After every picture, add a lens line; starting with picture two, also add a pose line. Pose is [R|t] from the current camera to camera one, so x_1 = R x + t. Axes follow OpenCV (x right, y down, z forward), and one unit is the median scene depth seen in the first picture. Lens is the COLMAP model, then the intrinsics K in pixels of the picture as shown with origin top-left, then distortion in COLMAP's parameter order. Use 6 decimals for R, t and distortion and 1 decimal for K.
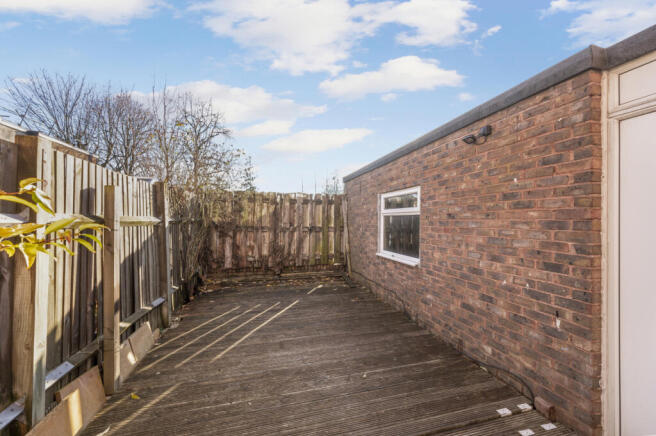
lens RADIAL K [[269.0, 0, 331.3], [0, 269.0, 217.0], [0, 0, 1]] dist [0.000083, -0.000011]
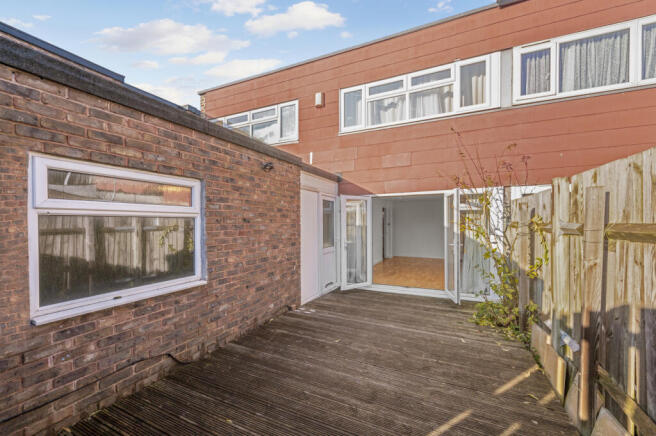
lens RADIAL K [[269.0, 0, 330.1], [0, 269.0, 228.0], [0, 0, 1]] dist [0.000083, -0.000011]
pose [[-0.770875, -0.016362, 0.636777, -0.573892], [-0.009440, 0.999854, 0.014263, 0.008904], [-0.636917, 0.004984, -0.770916, 1.698908]]
